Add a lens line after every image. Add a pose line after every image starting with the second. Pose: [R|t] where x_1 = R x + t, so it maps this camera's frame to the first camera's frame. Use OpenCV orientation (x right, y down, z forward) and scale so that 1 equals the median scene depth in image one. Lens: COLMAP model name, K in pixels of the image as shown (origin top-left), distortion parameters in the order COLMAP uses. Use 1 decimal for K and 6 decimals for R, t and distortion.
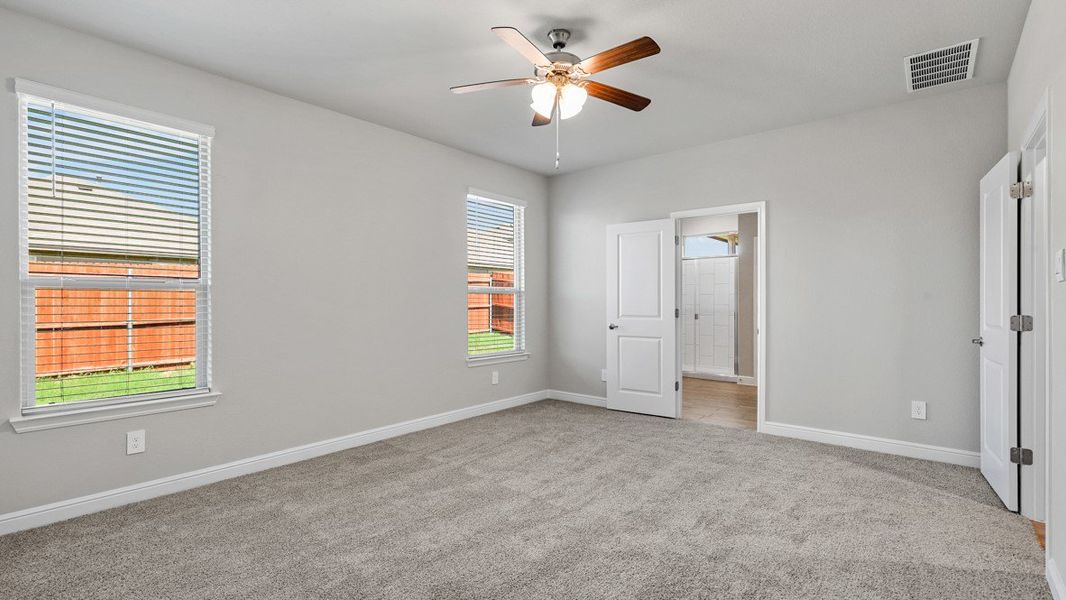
lens RADIAL K [[485.9, 0, 532.1], [0, 485.9, 305.7], [0, 0, 1]] dist [0.001769, -0.000069]
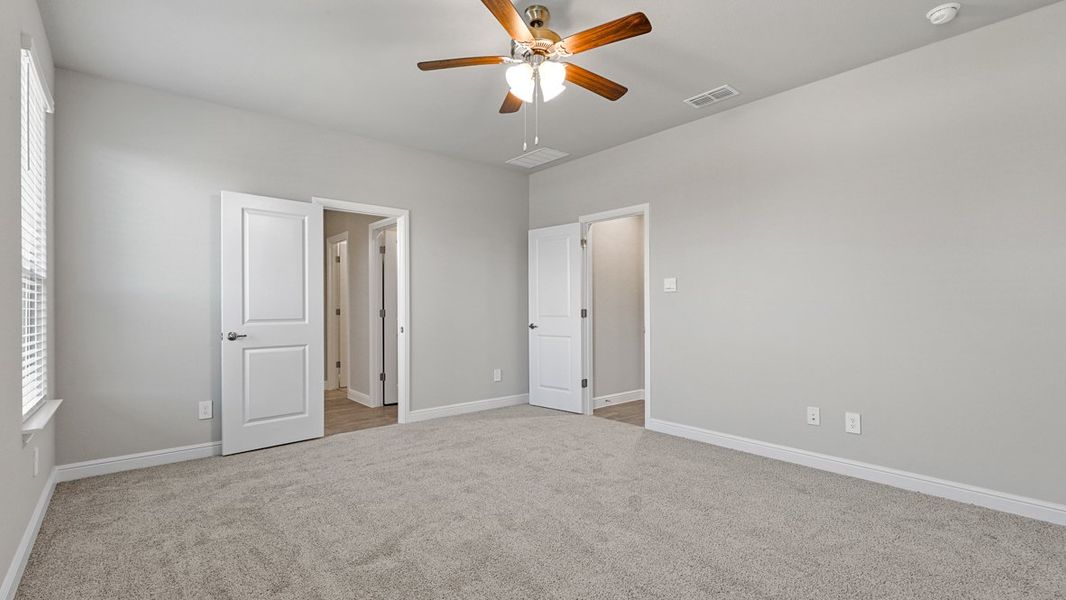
lens RADIAL K [[485.9, 0, 532.1], [0, 485.9, 305.7], [0, 0, 1]] dist [0.001769, -0.000069]
pose [[0.158965, 0.002961, 0.987280, -0.562825], [0.008541, 0.999954, -0.004374, 0.006491], [-0.987247, 0.009128, 0.158932, 0.552254]]
